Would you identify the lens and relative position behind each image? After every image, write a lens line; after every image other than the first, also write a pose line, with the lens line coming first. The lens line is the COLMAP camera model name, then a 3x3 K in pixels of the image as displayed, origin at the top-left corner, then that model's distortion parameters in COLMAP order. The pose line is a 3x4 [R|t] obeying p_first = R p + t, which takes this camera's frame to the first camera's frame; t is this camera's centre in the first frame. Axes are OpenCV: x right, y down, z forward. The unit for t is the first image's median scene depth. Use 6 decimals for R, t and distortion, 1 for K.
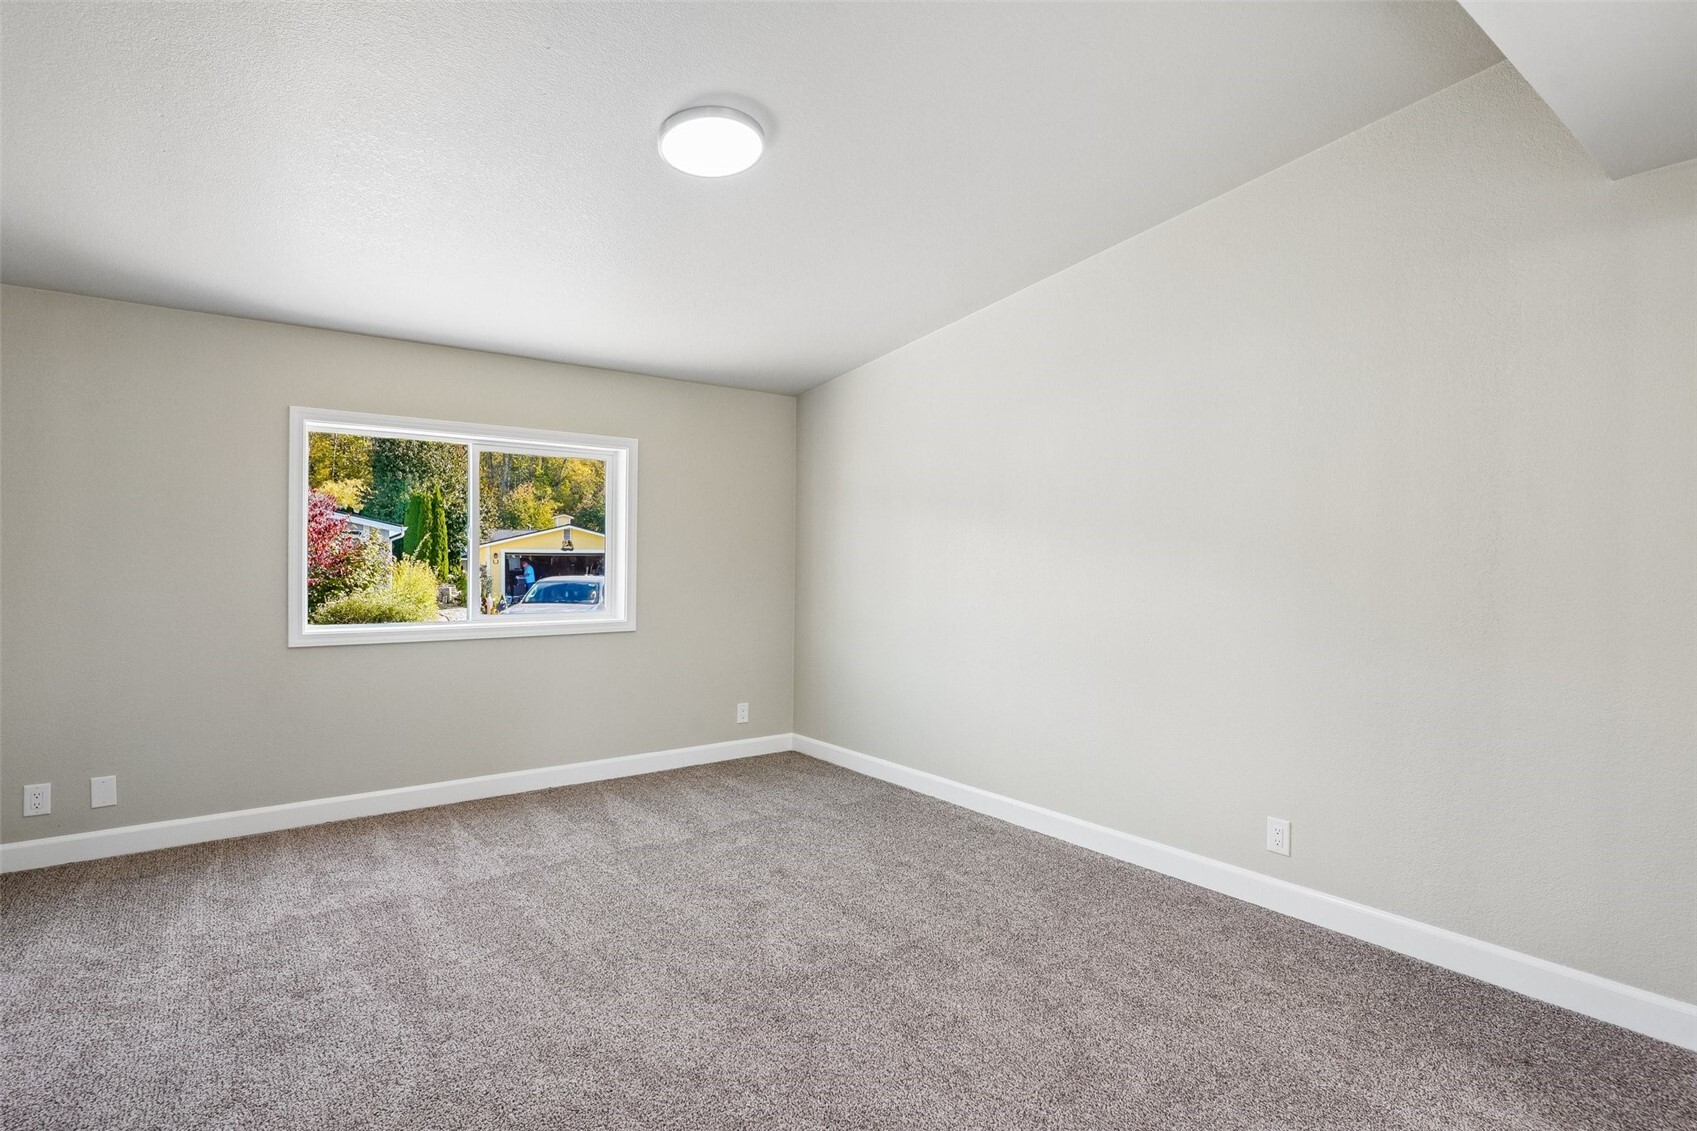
lens RADIAL K [[817.9, 0, 846.5], [0, 817.9, 574.7], [0, 0, 1]] dist [-0.001261, 0.001348]
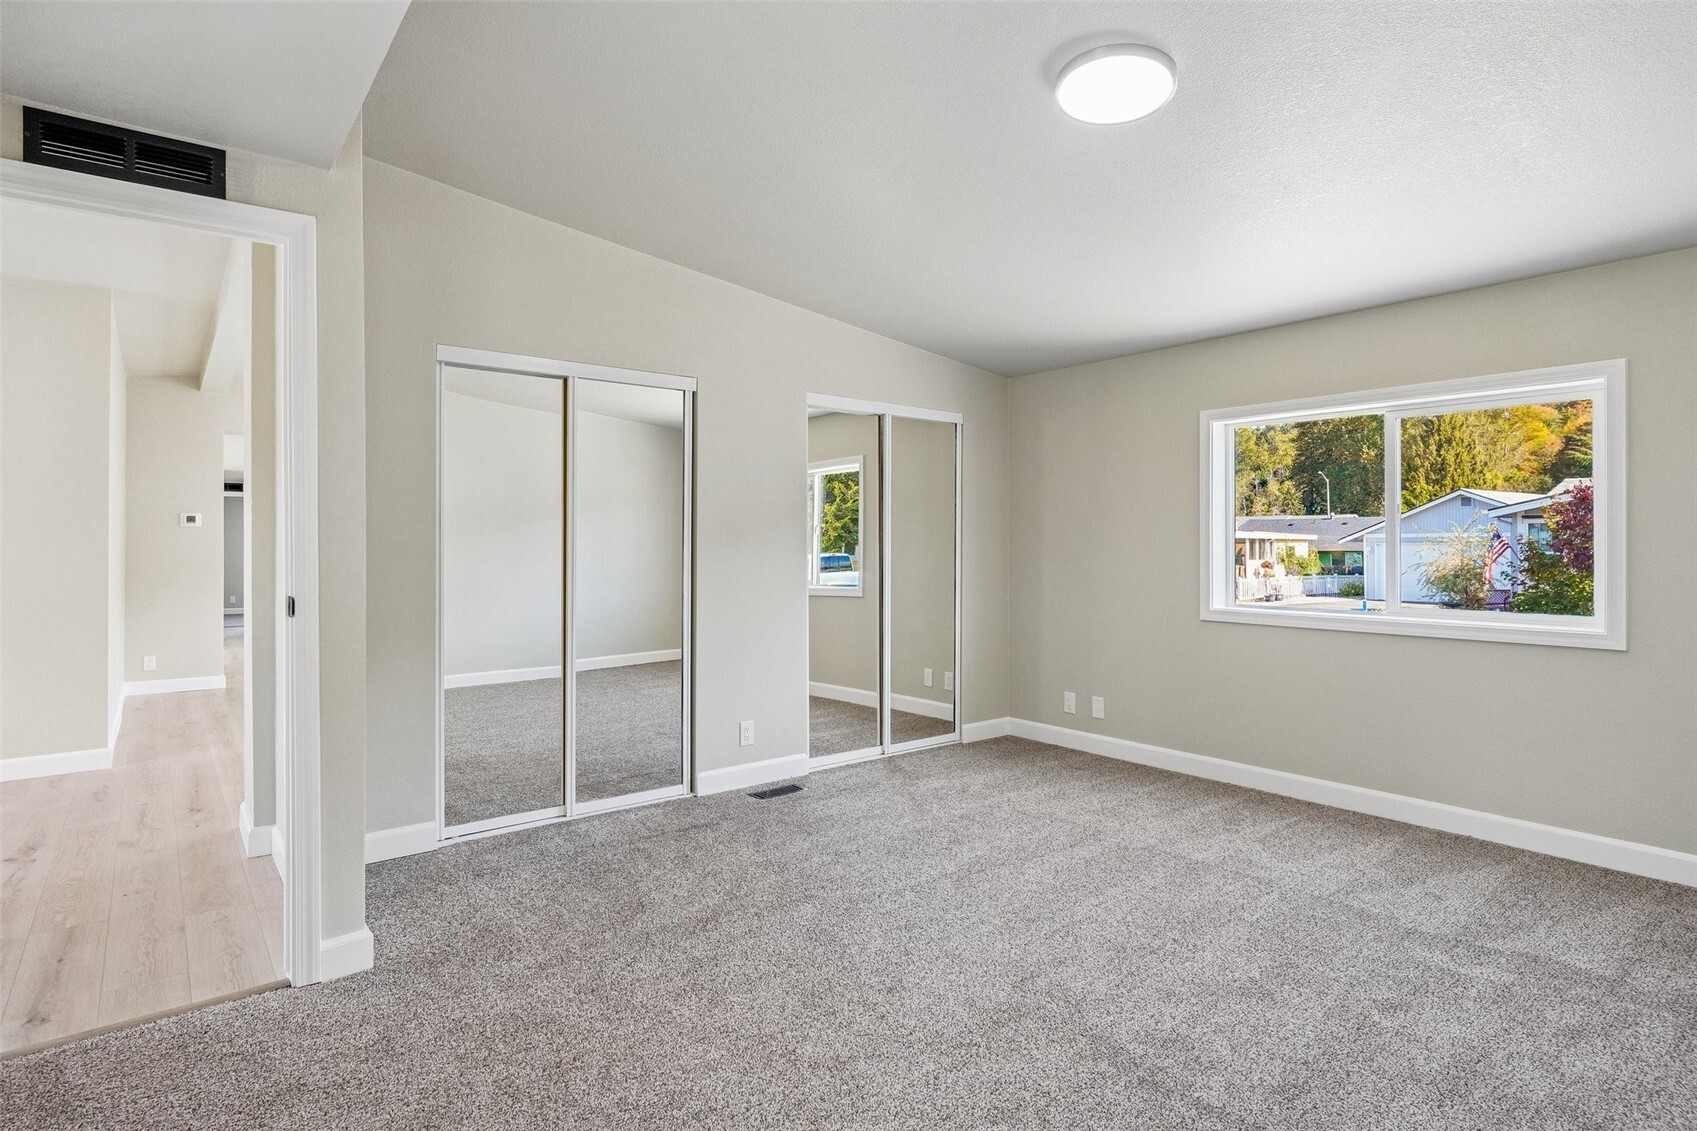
lens RADIAL K [[854.9, 0, 842.2], [0, 854.9, 552.6], [0, 0, 1]] dist [-0.005488, -0.000483]
pose [[0.042978, 0.000492, -0.999076, 0.511331], [-0.019080, 0.999818, -0.000328, 0.004065], [0.998894, 0.019077, 0.042979, 0.448181]]
